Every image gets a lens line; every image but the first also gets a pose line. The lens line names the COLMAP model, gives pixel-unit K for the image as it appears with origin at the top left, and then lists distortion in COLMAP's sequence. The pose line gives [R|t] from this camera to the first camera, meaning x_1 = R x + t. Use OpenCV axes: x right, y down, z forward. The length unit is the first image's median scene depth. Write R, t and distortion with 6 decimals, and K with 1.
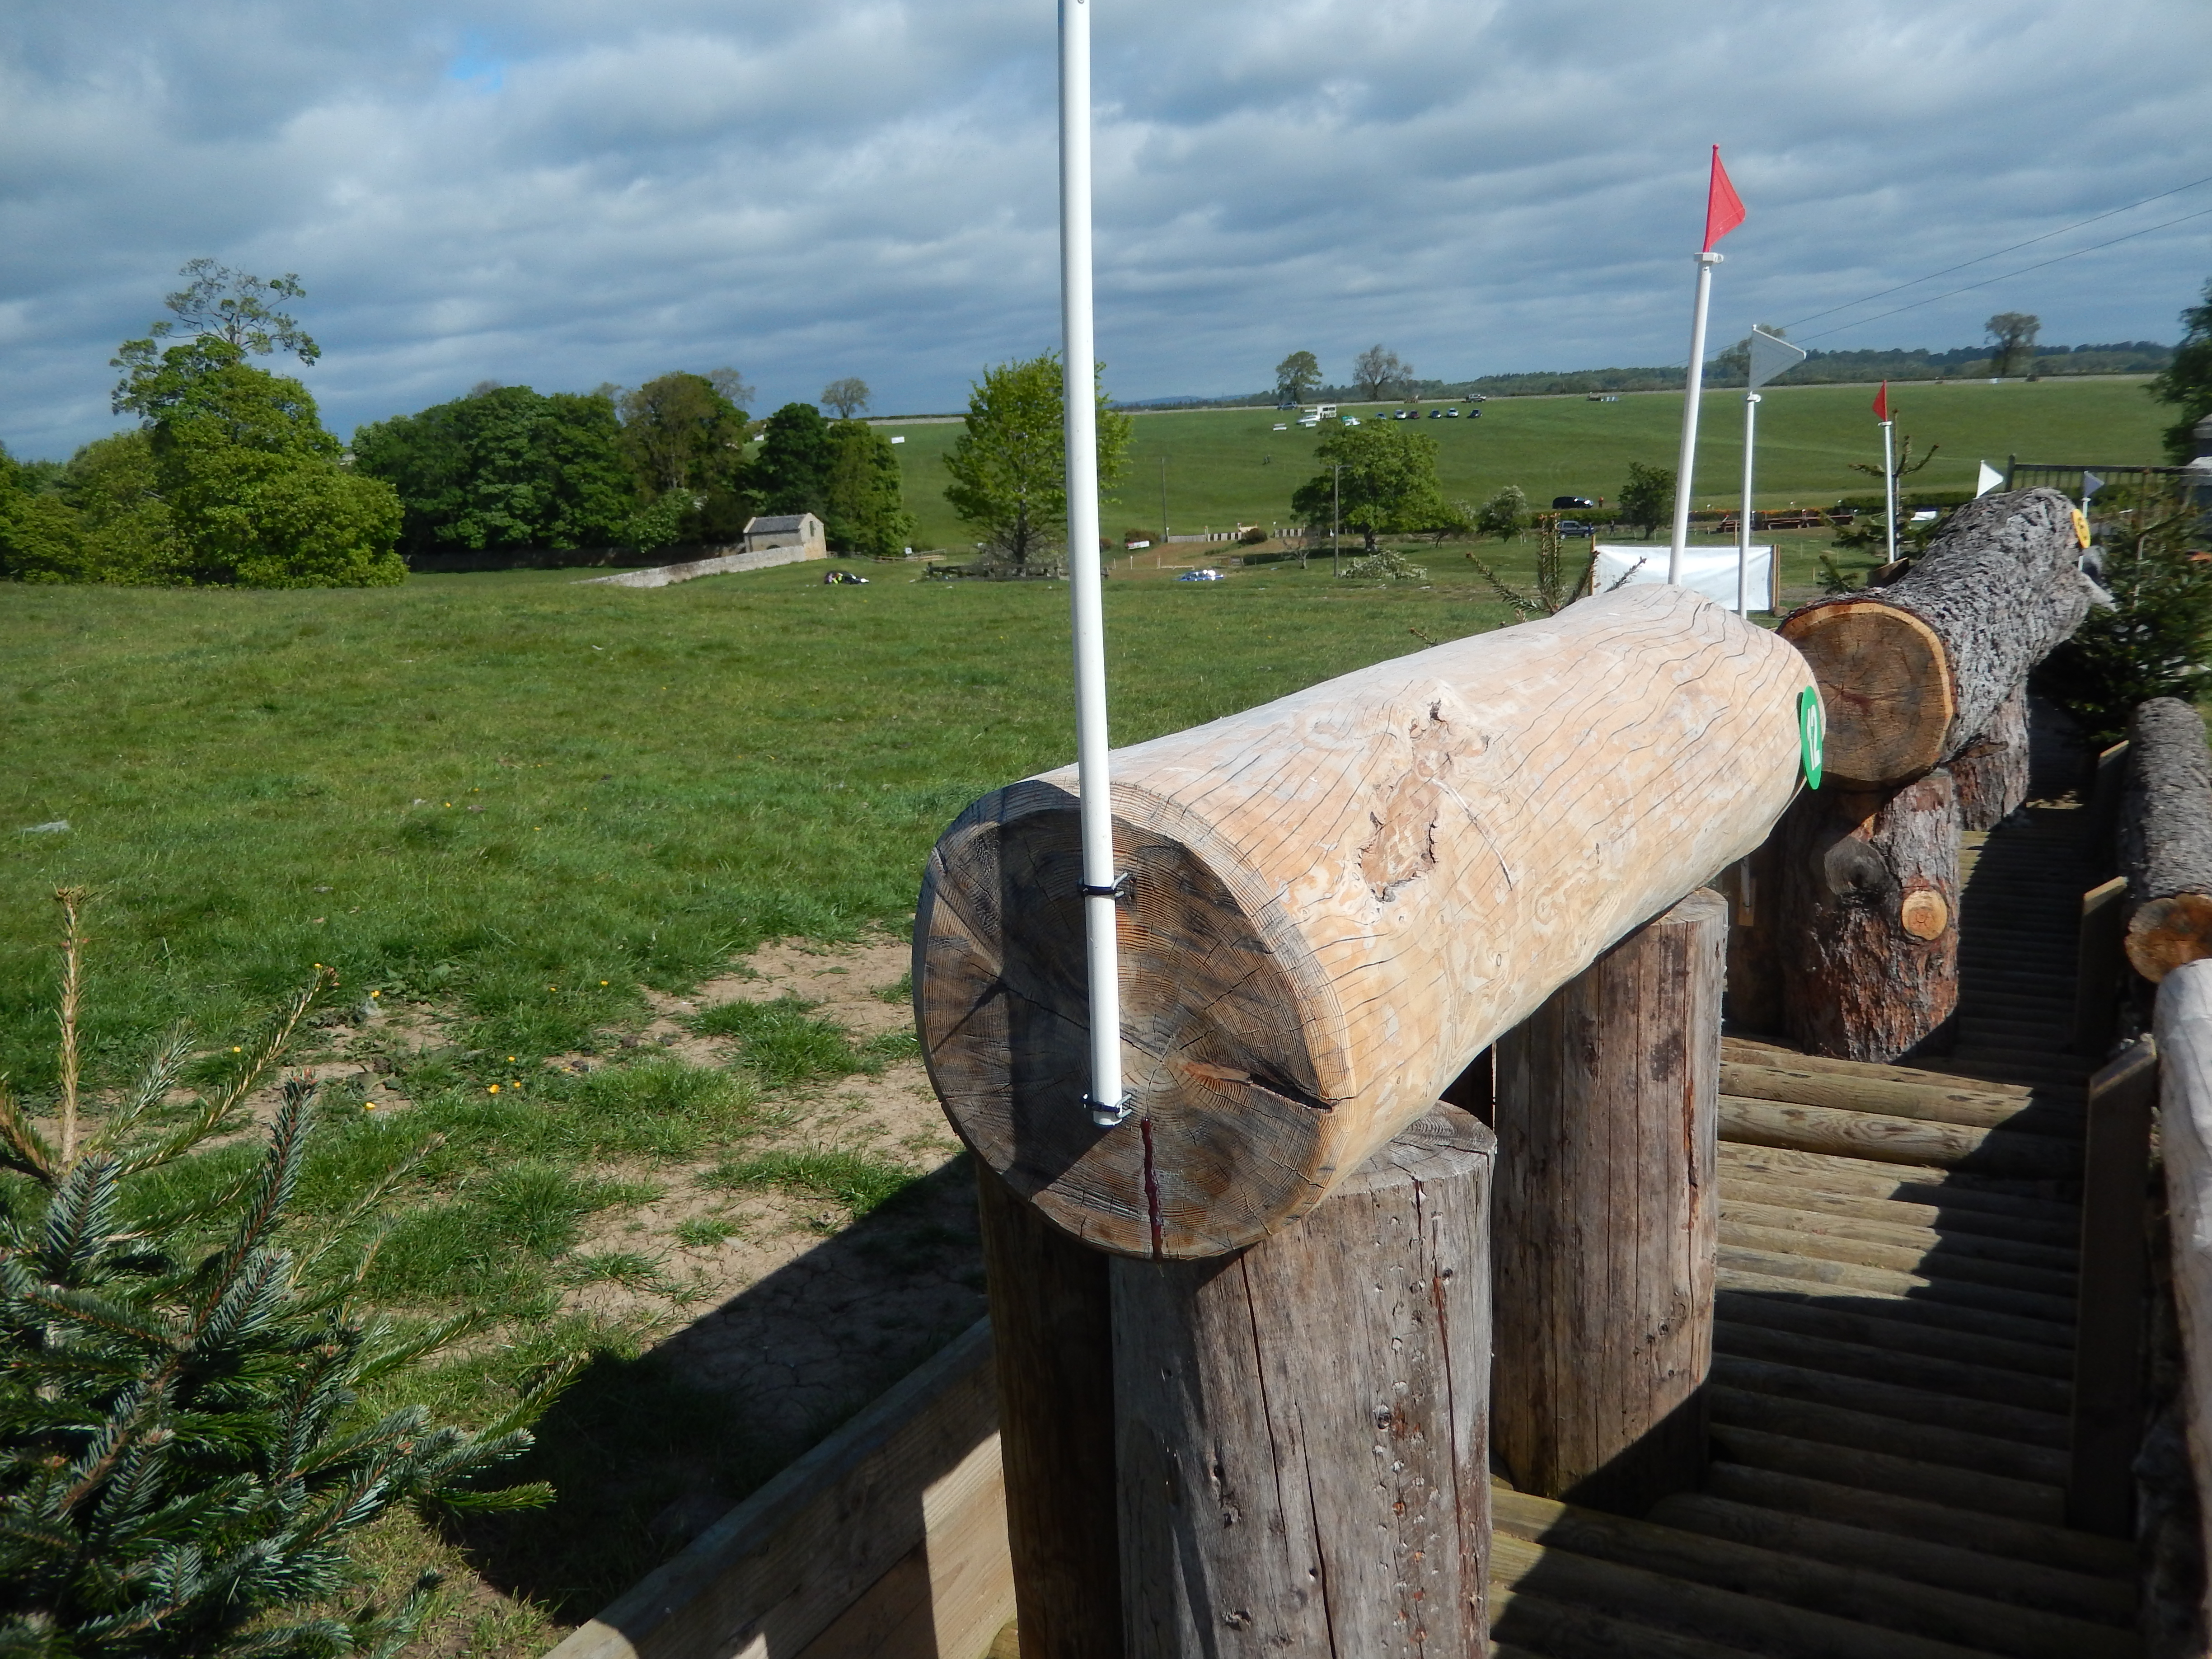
lens RADIAL K [[1828.8, 0, 1076.0], [0, 1828.8, 786.5], [0, 0, 1]] dist [-0.025957, -0.006922]
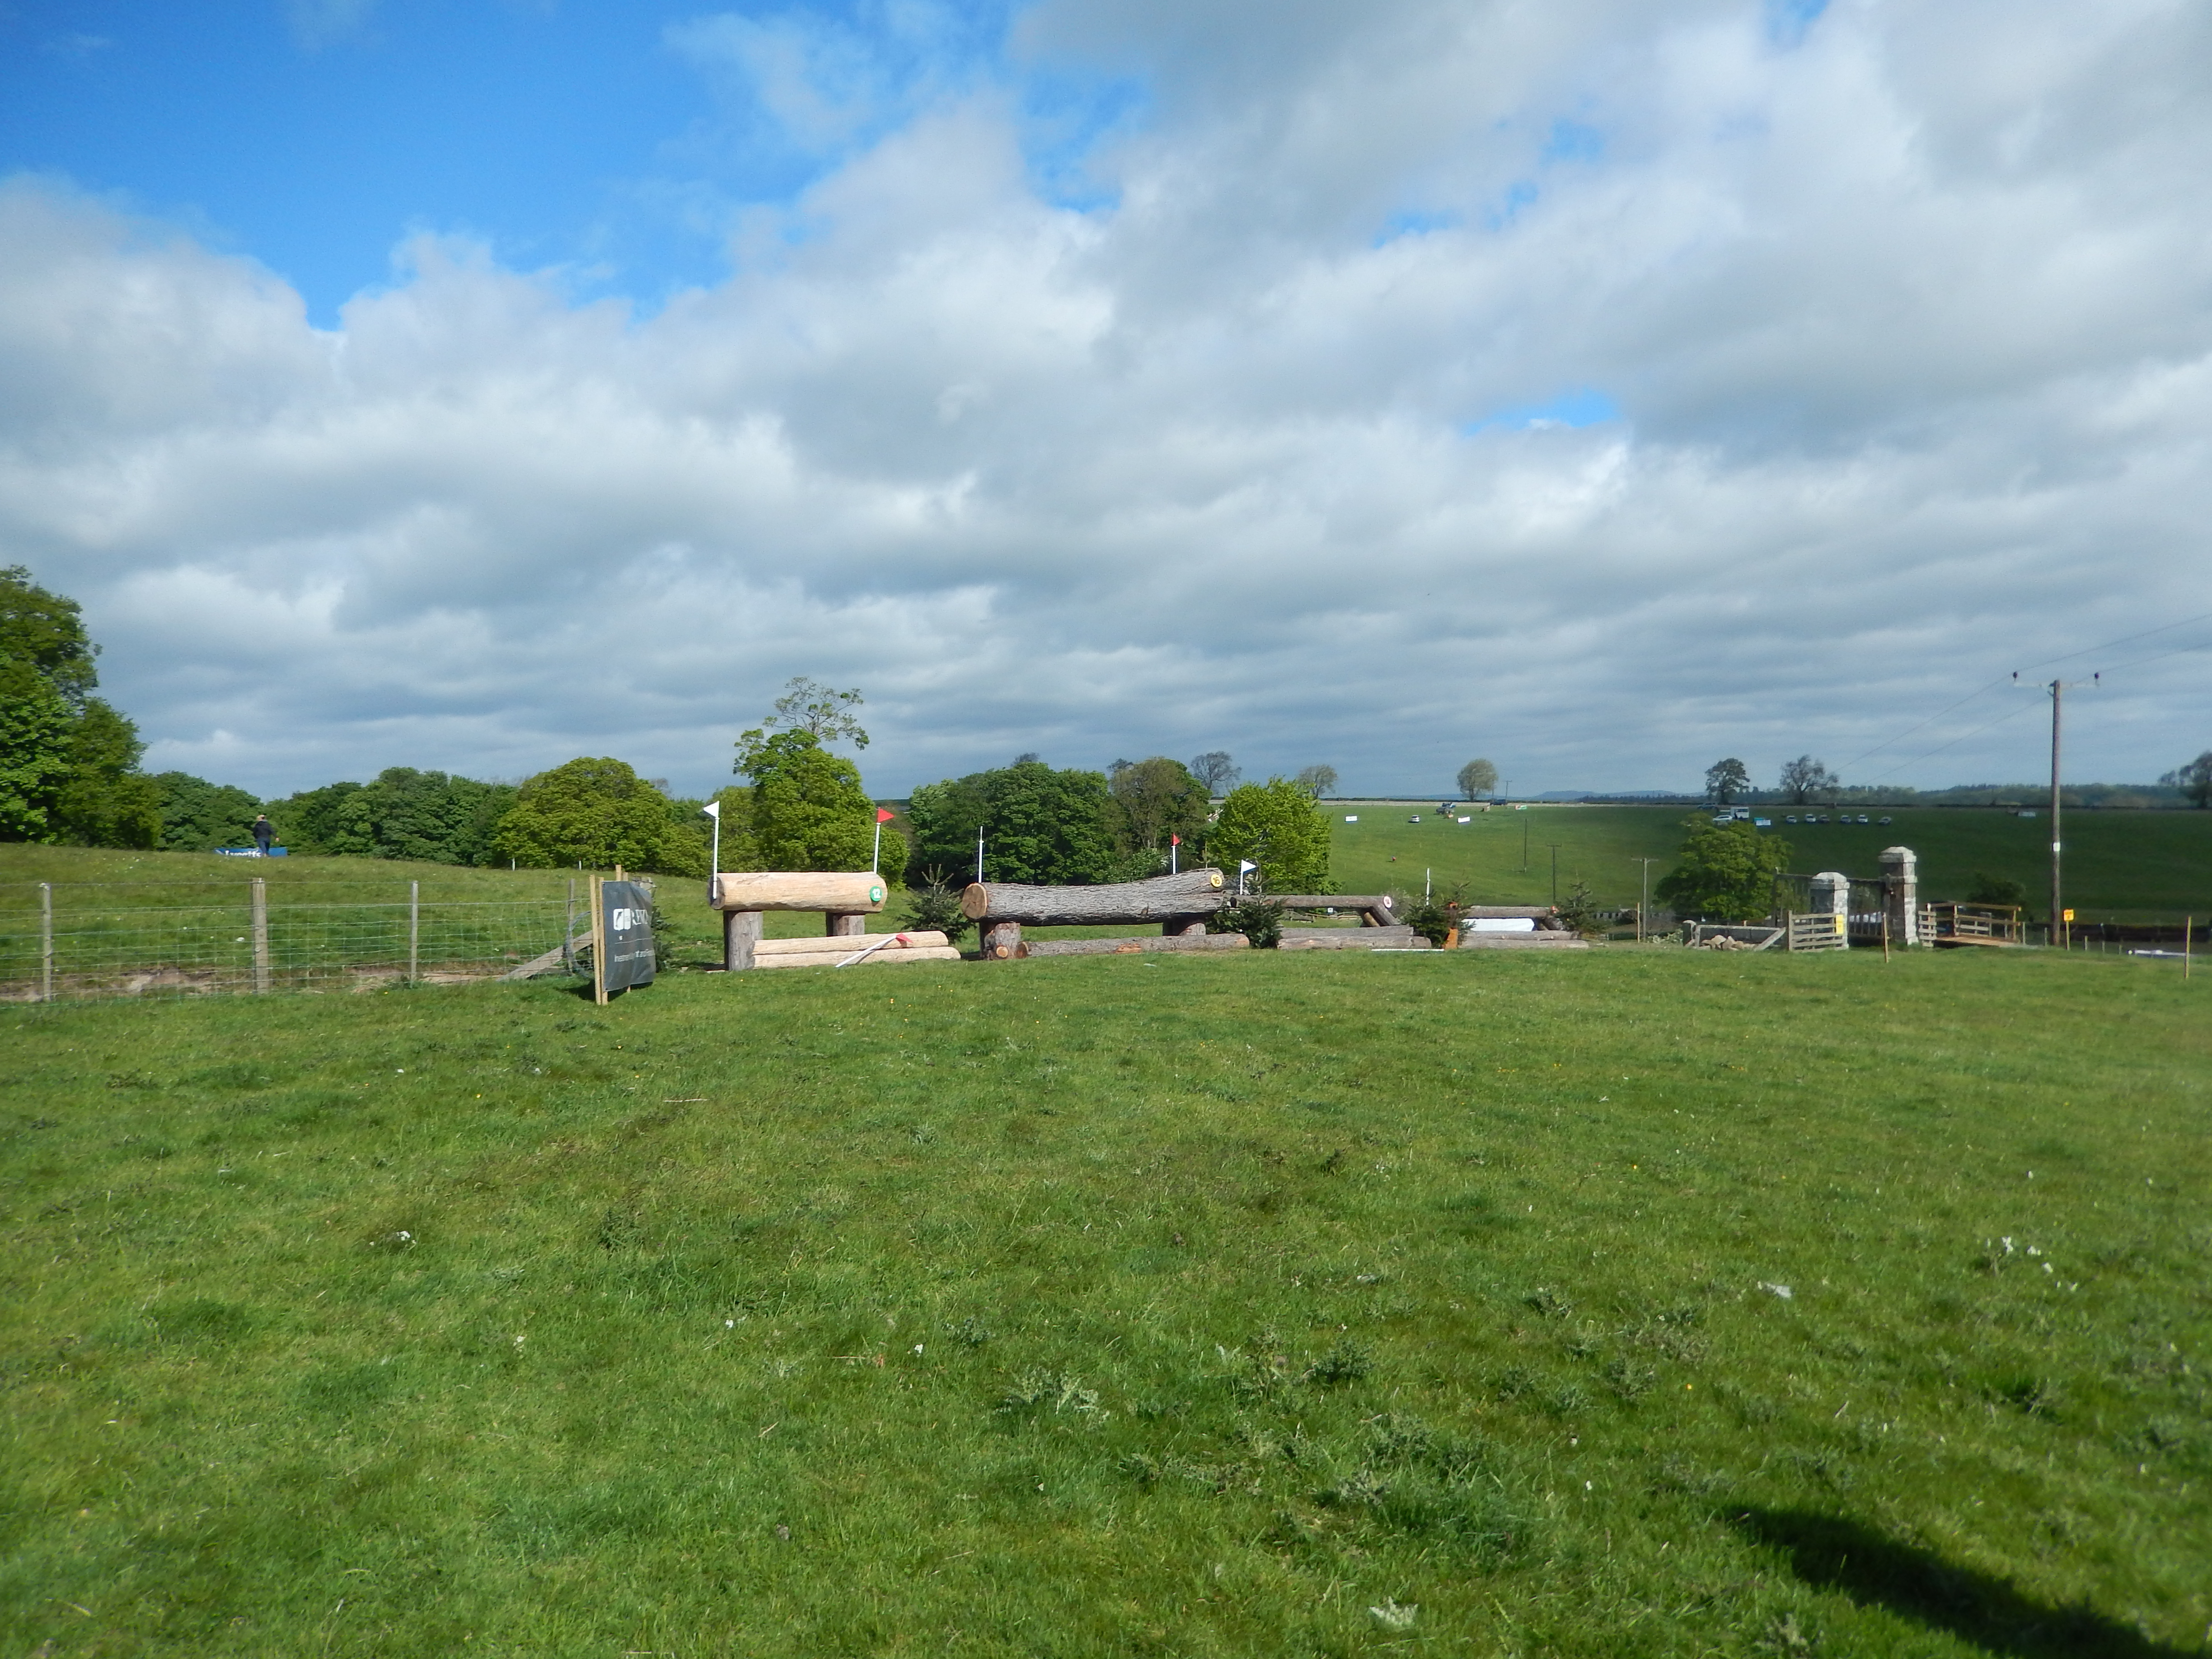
lens RADIAL K [[1639.2, 0, 1094.2], [0, 1639.2, 820.1], [0, 0, 1]] dist [-0.011242, 0.003606]
pose [[0.961117, 0.051188, -0.271356, 0.904723], [-0.099814, 0.980627, -0.168547, 0.205586], [0.257472, 0.189078, 0.947606, -1.440546]]
